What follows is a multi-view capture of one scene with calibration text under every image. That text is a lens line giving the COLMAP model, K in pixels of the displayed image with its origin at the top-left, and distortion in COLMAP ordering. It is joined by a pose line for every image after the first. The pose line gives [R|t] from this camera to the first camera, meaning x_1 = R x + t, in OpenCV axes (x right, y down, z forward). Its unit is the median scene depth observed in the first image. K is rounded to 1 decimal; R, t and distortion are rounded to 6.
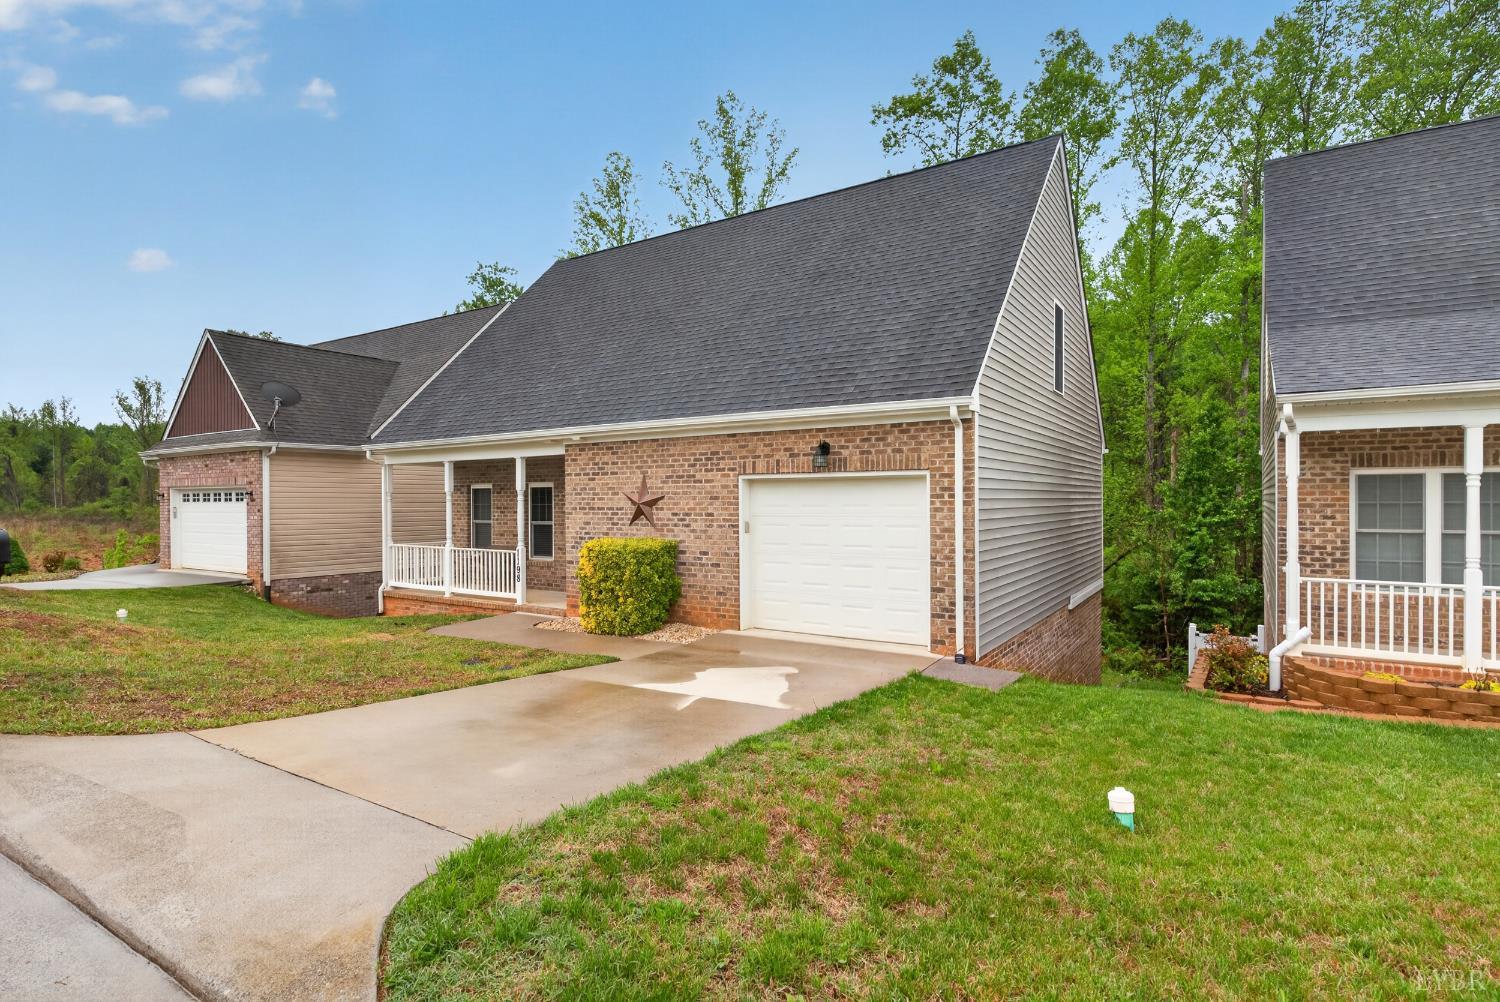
lens RADIAL K [[739.8, 0, 764.9], [0, 739.8, 501.5], [0, 0, 1]] dist [-0.003451, 0.000113]
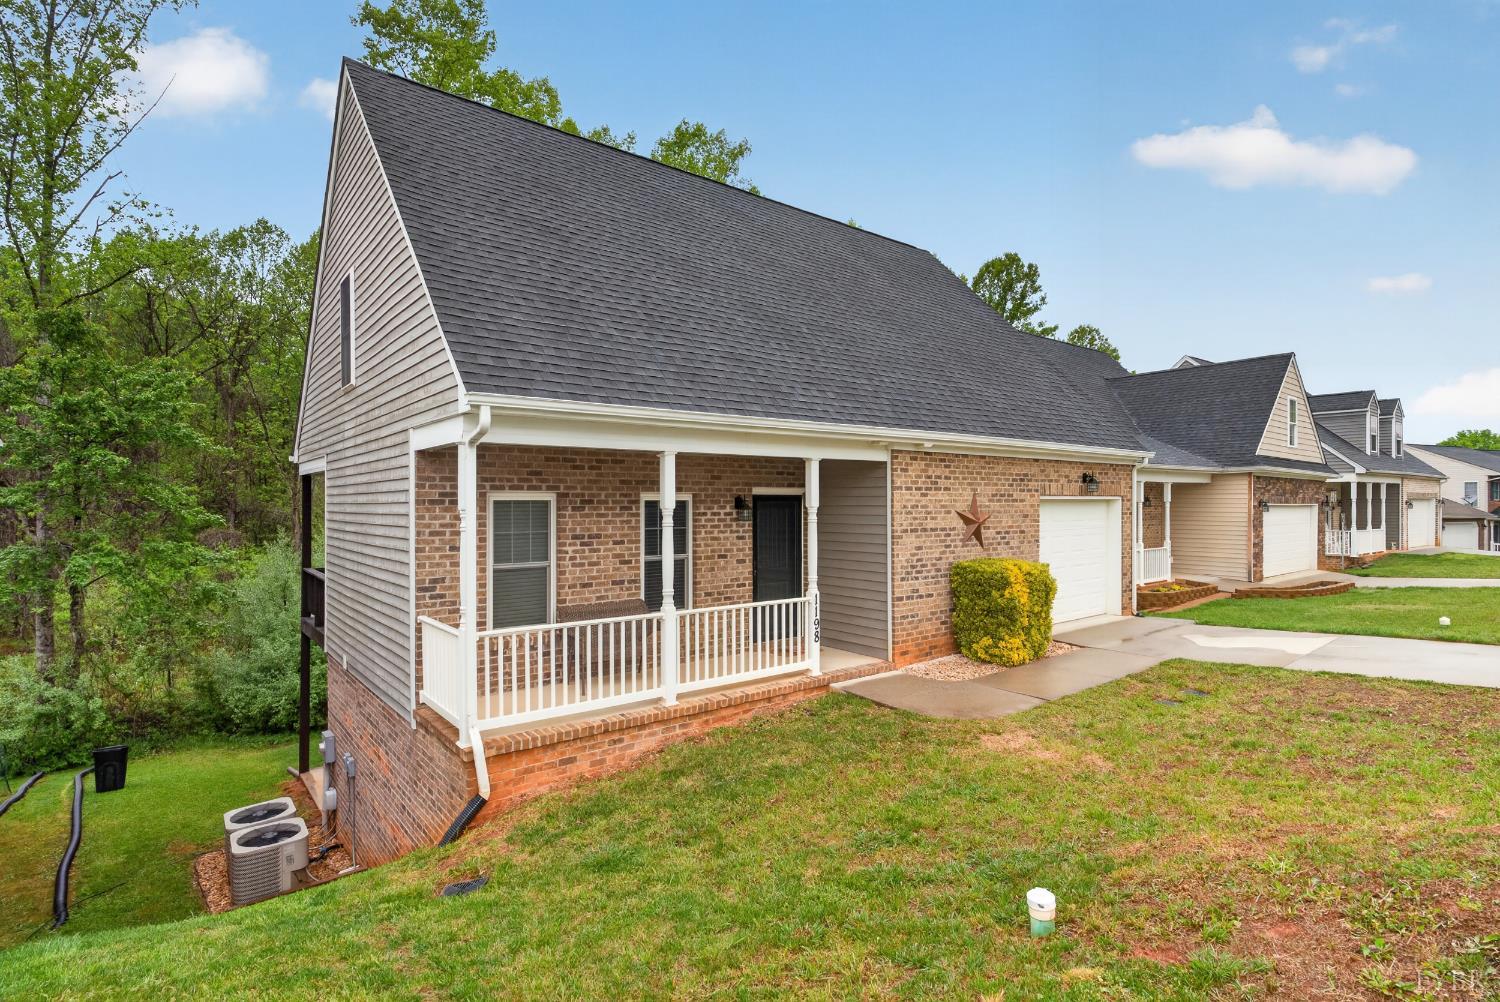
lens RADIAL K [[739.8, 0, 758.4], [0, 739.8, 497.4], [0, 0, 1]] dist [-0.003451, 0.000113]
pose [[0.321331, 0.012453, 0.946885, -1.218214], [0.003935, 0.999887, -0.014486, -0.017979], [-0.946959, 0.008381, 0.321246, 1.019288]]
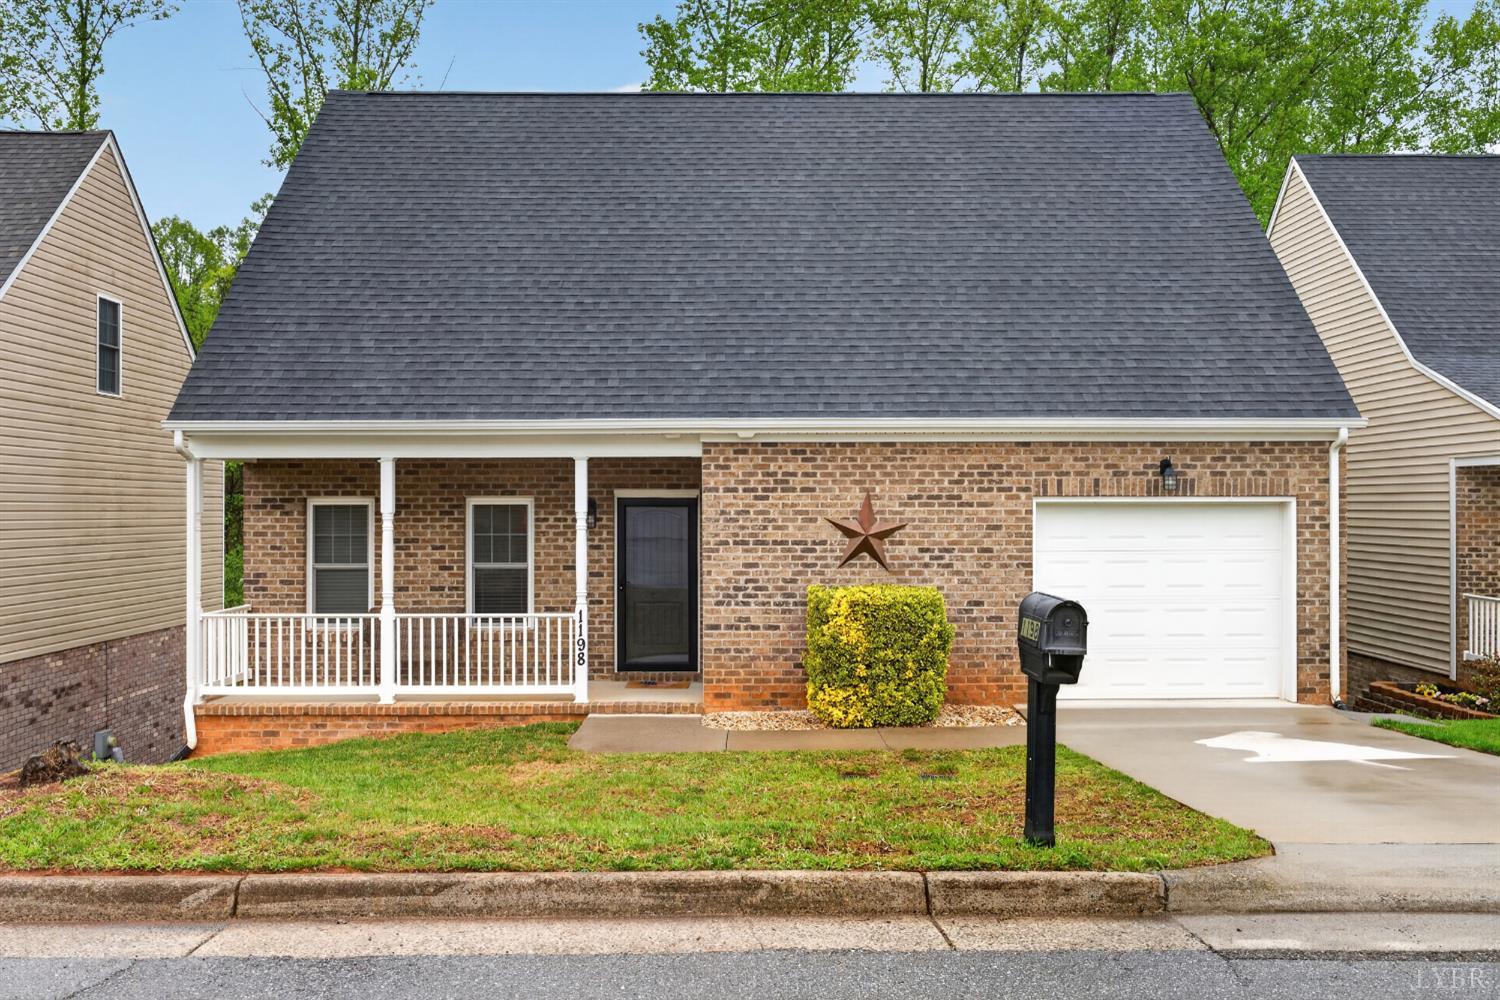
lens RADIAL K [[1263.4, 0, 776.7], [0, 1263.4, 490.7], [0, 0, 1]] dist [-0.001313, 0.003090]
pose [[0.834321, 0.010301, 0.551183, -0.939406], [-0.000892, 0.999849, -0.017336, -0.019086], [-0.551279, 0.013972, 0.834204, 0.069306]]
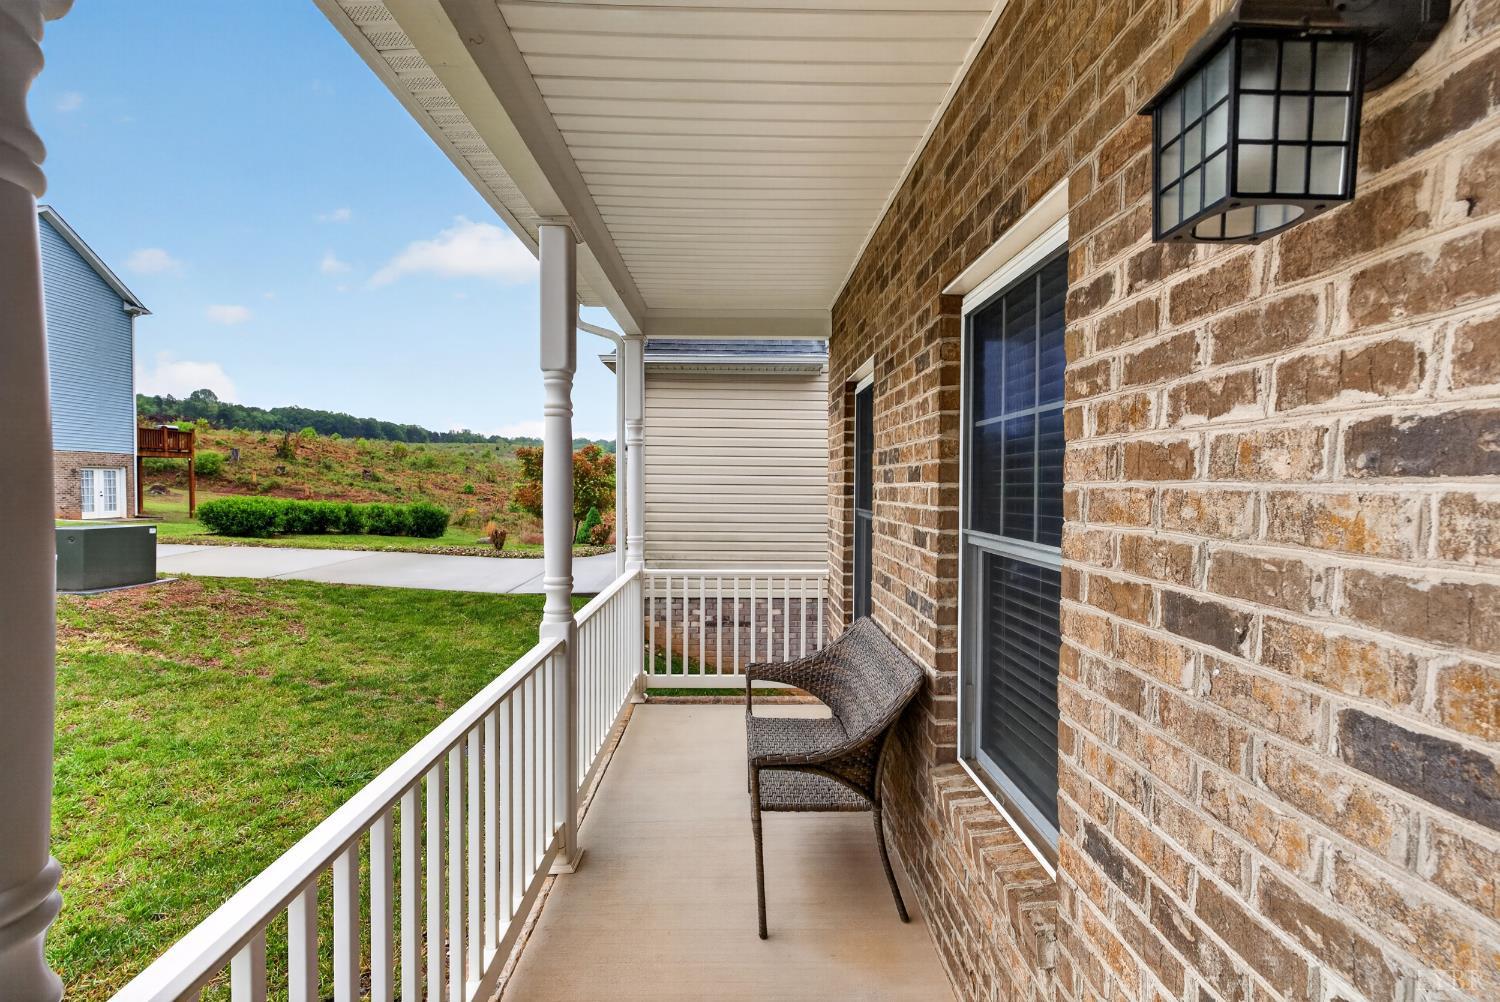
lens RADIAL K [[652.1, 0, 749.3], [0, 652.1, 498.6], [0, 0, 1]] dist [-0.007845, 0.000337]
pose [[0.547399, 0.025707, -0.836477, -0.320814], [-0.007719, 0.999641, 0.025670, 0.023239], [0.836836, -0.007595, 0.547401, 1.256213]]
